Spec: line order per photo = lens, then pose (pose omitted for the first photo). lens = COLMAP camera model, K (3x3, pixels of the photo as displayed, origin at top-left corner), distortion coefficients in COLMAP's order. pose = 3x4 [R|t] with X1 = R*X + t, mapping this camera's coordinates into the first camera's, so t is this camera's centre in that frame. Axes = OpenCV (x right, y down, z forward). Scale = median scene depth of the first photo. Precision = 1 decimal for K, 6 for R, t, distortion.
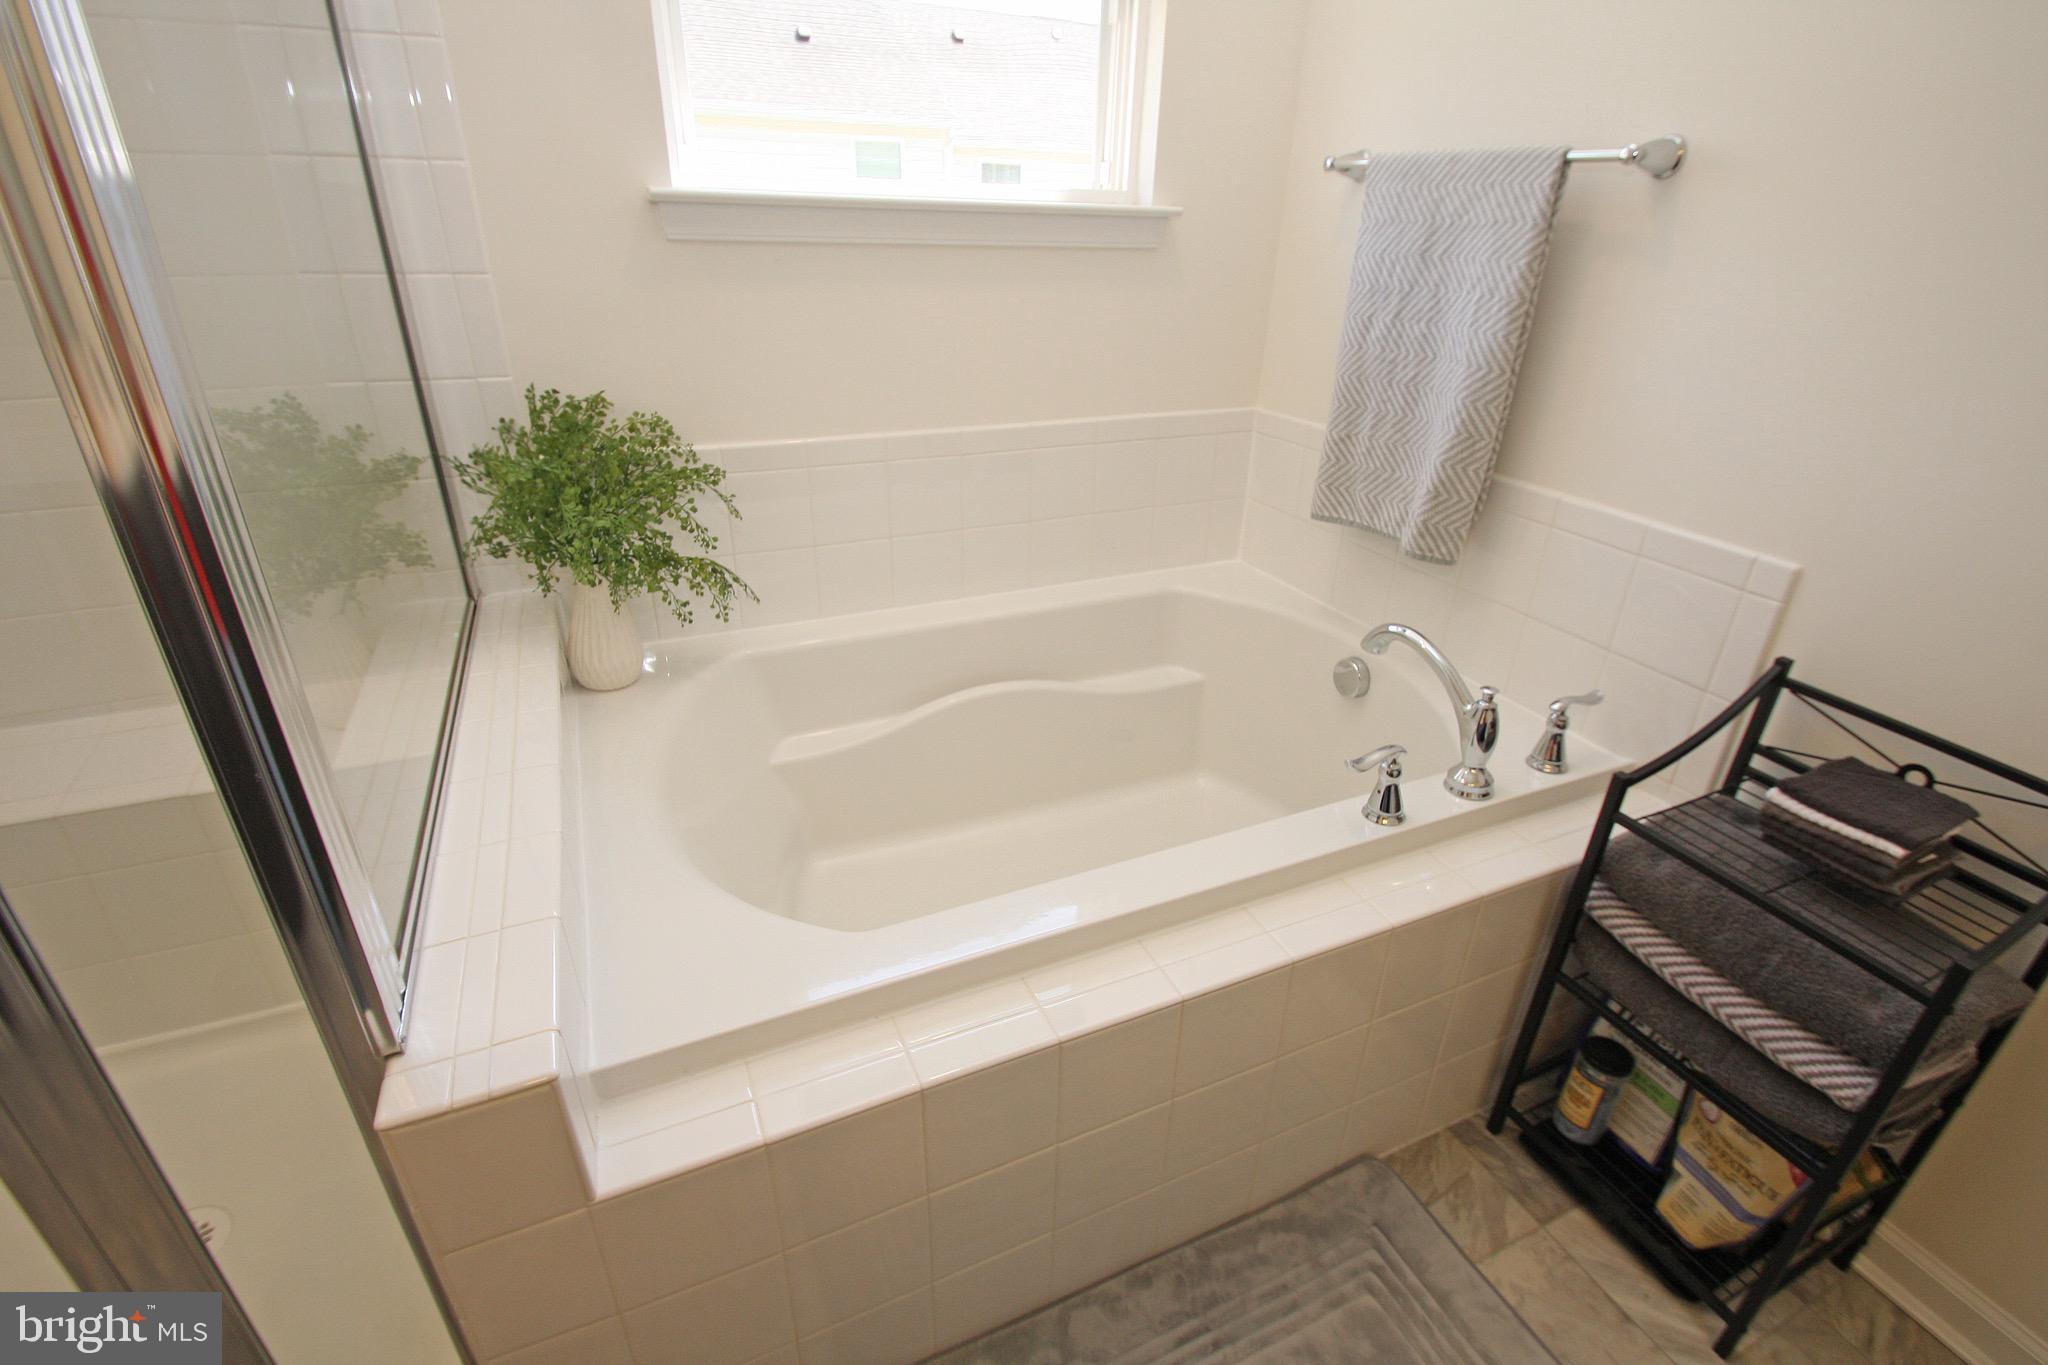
lens RADIAL K [[959.8, 0, 1050.2], [0, 959.8, 703.1], [0, 0, 1]] dist [-0.020056, -0.001172]
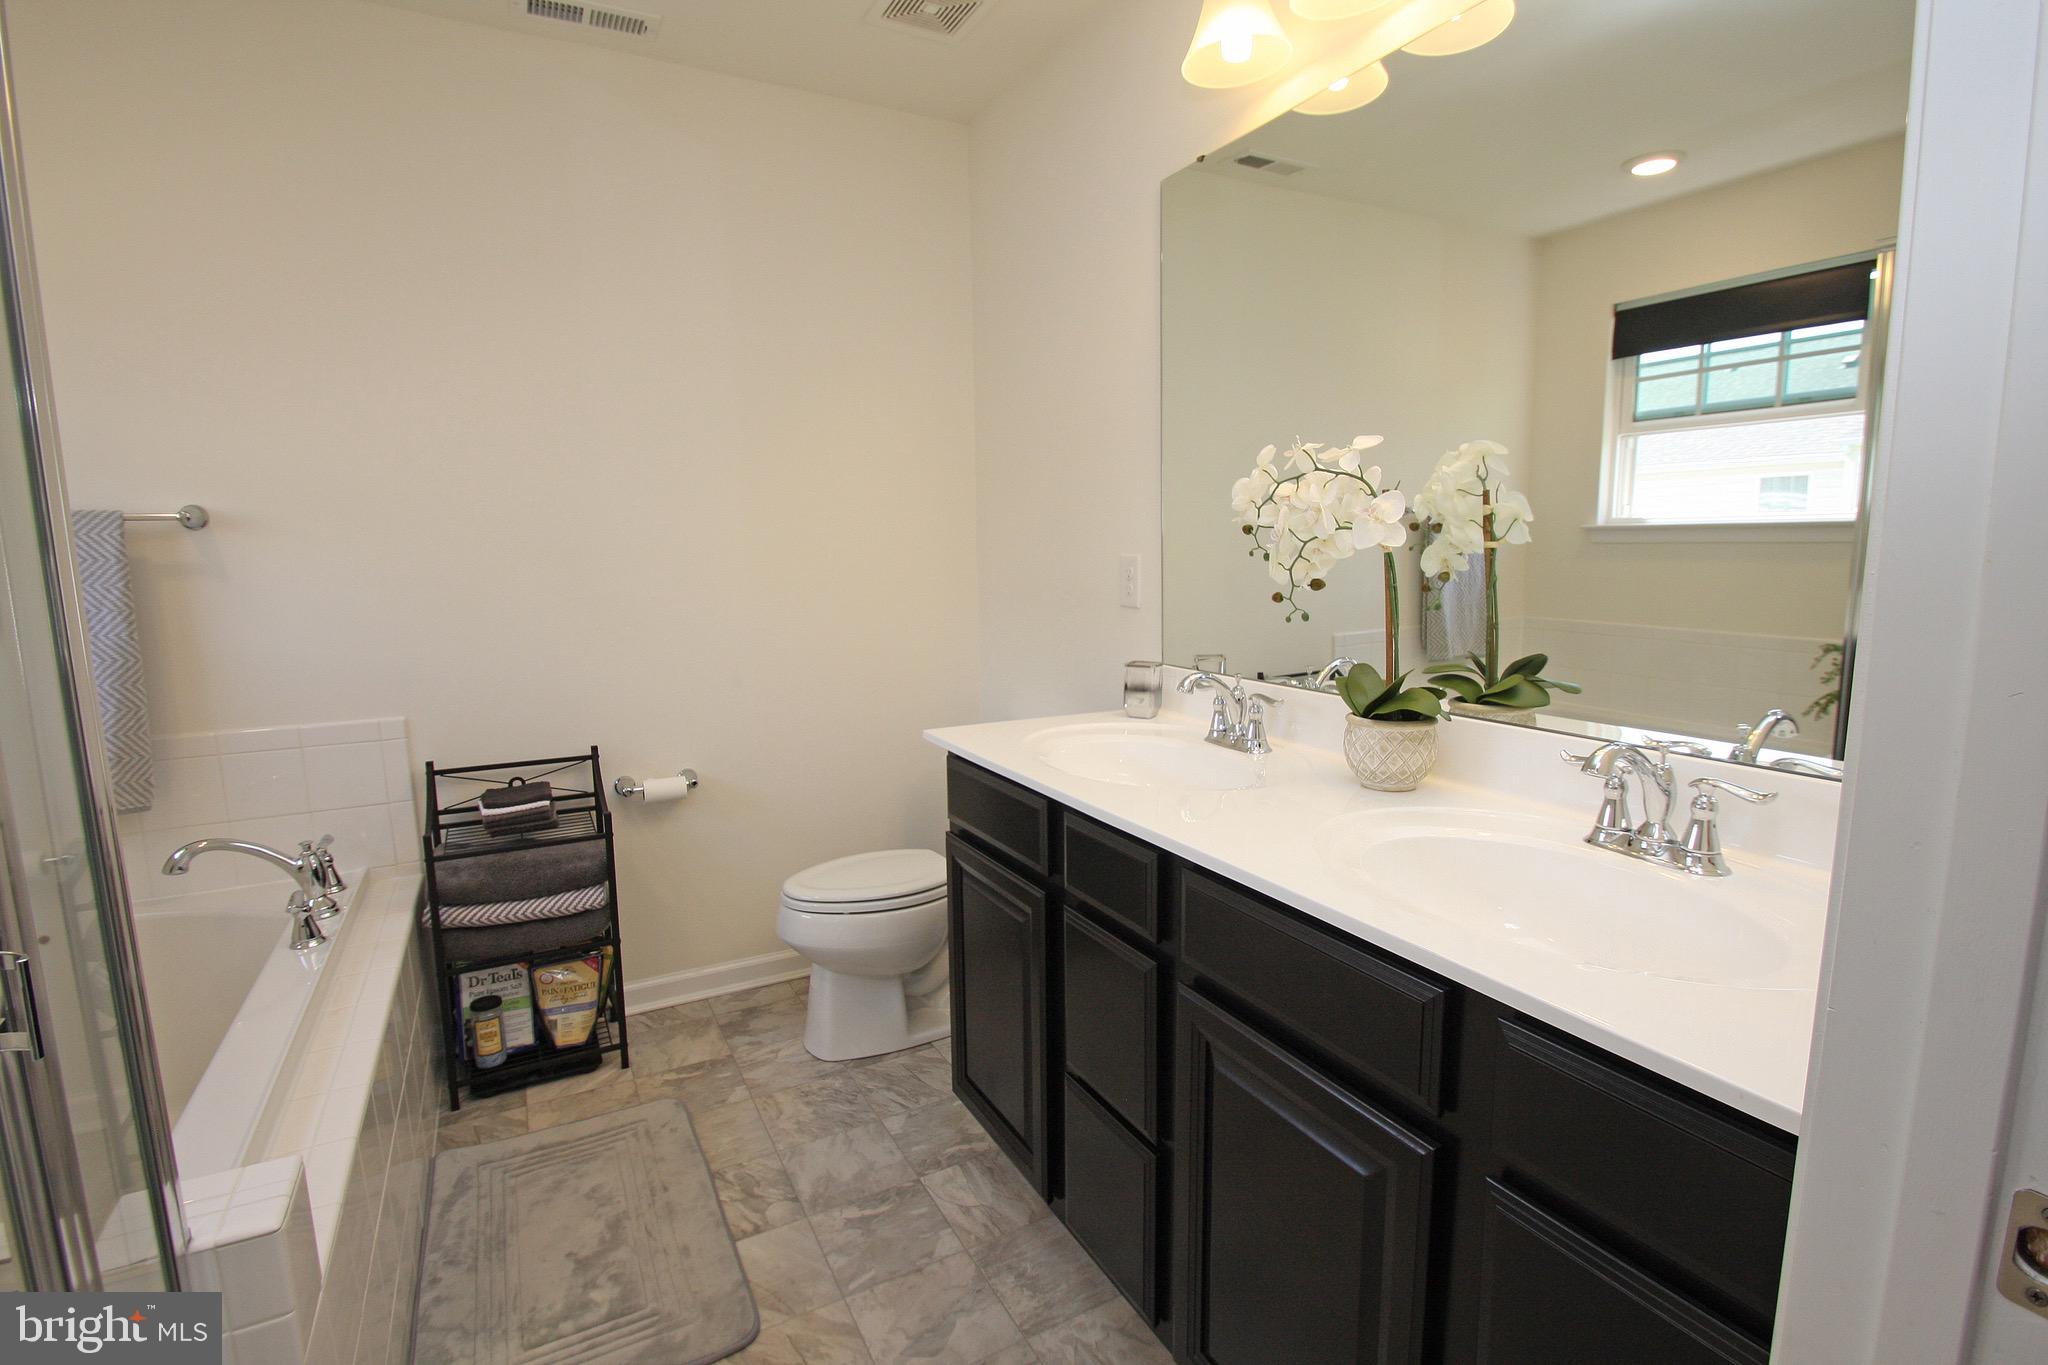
lens RADIAL K [[959.8, 0, 1050.2], [0, 959.8, 703.1], [0, 0, 1]] dist [-0.020056, -0.001172]
pose [[-0.102797, -0.184932, 0.977360, -1.046625], [0.452416, 0.866361, 0.211514, 0.009229], [-0.885862, 0.463917, -0.005393, -0.117305]]
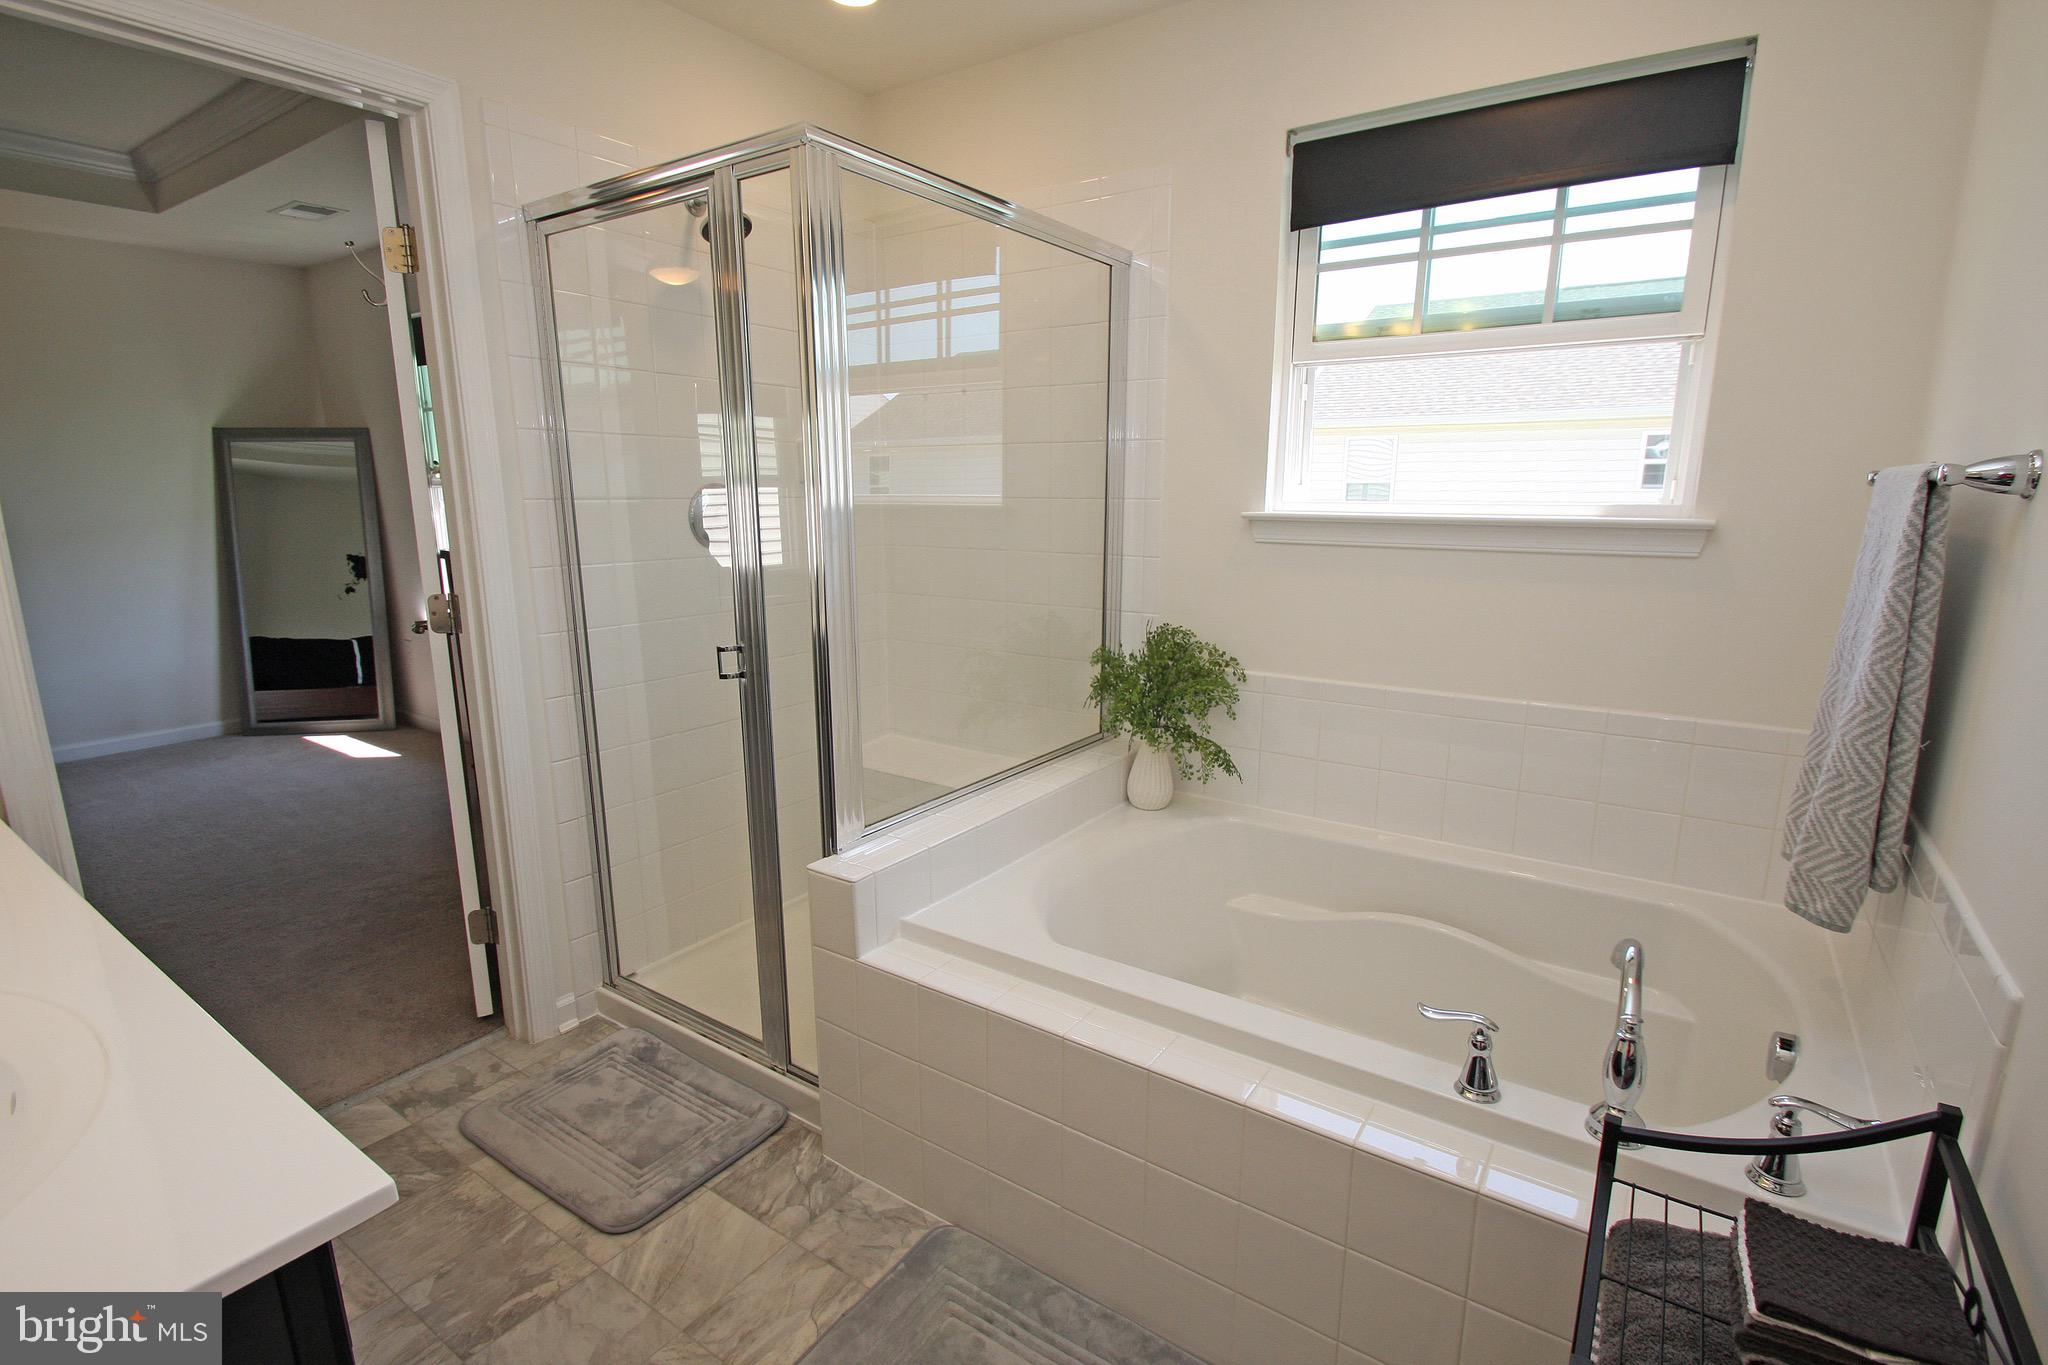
lens RADIAL K [[959.8, 0, 1050.2], [0, 959.8, 703.1], [0, 0, 1]] dist [-0.020056, -0.001172]
pose [[0.516792, 0.158279, -0.841352, 0.895746], [-0.377390, 0.924240, -0.057935, -0.030662], [0.768442, 0.347459, 0.537373, -0.008319]]
